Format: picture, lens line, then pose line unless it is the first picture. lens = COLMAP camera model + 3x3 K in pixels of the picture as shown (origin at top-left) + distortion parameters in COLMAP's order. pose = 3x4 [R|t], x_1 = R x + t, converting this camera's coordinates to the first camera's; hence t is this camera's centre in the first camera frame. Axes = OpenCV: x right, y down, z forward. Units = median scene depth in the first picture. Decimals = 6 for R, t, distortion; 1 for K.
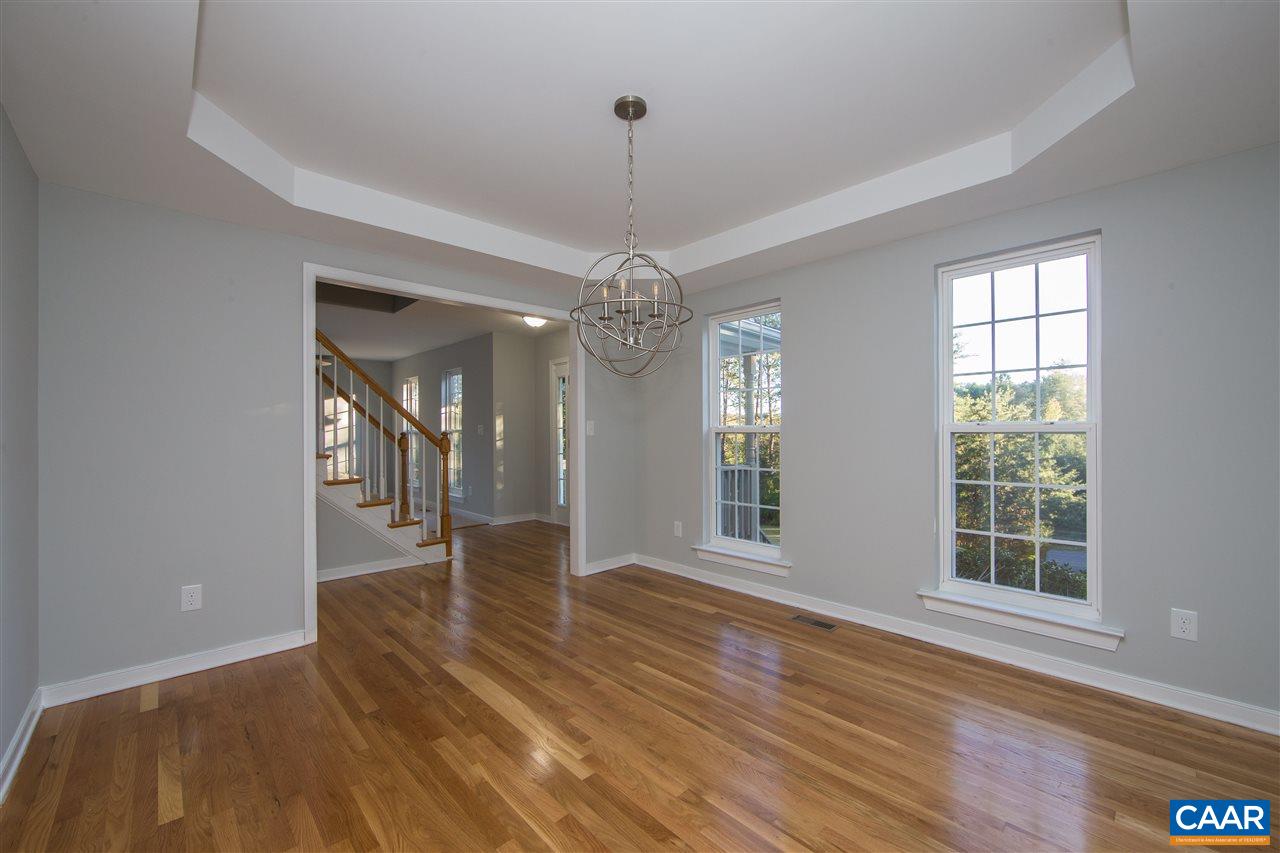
lens RADIAL K [[508.6, 0, 637.0], [0, 508.6, 433.7], [0, 0, 1]] dist [-0.013657, 0.003338]
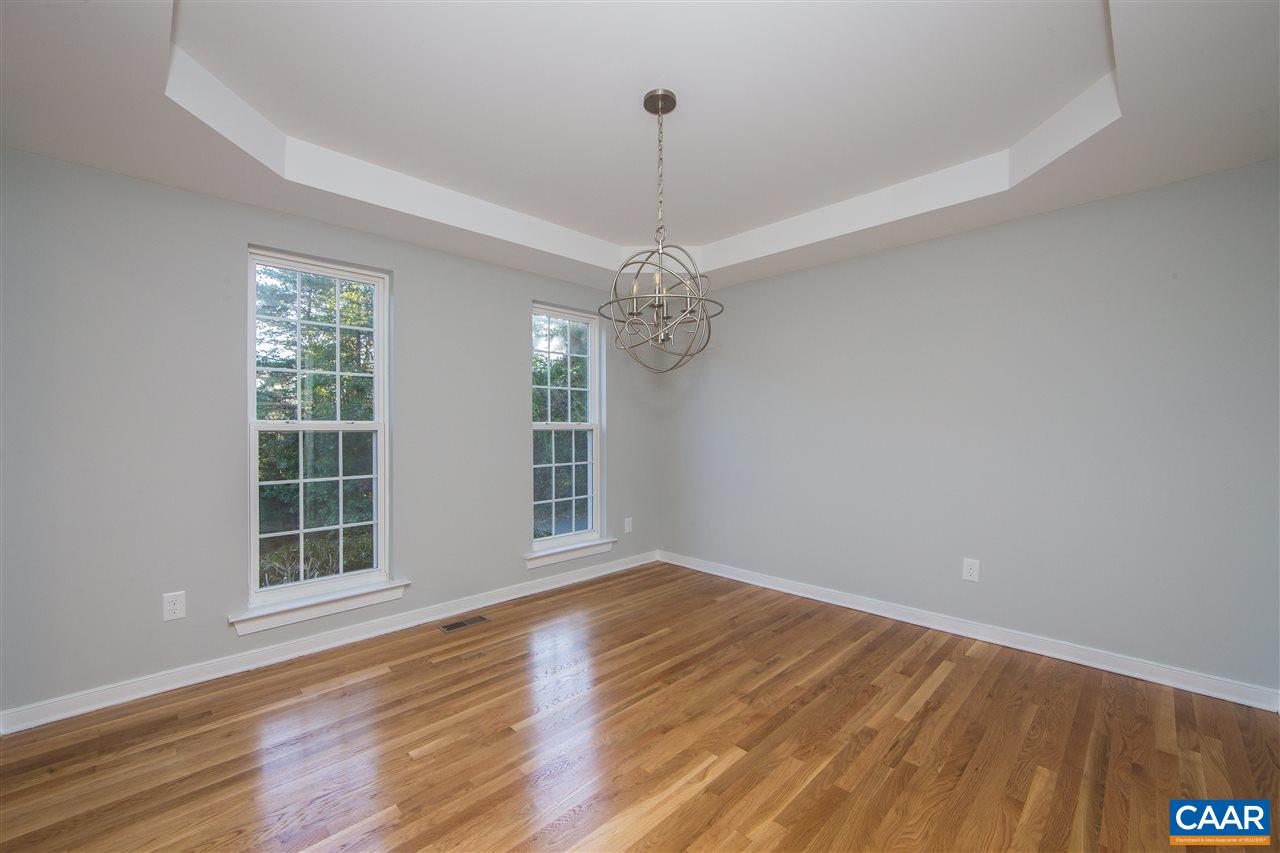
lens RADIAL K [[508.6, 0, 637.0], [0, 508.6, 433.7], [0, 0, 1]] dist [-0.013657, 0.003338]
pose [[-0.017611, -0.005233, 0.999831, -0.763145], [0.009316, 0.999942, 0.005398, 0.002009], [-0.999802, 0.009410, -0.017561, 0.811265]]
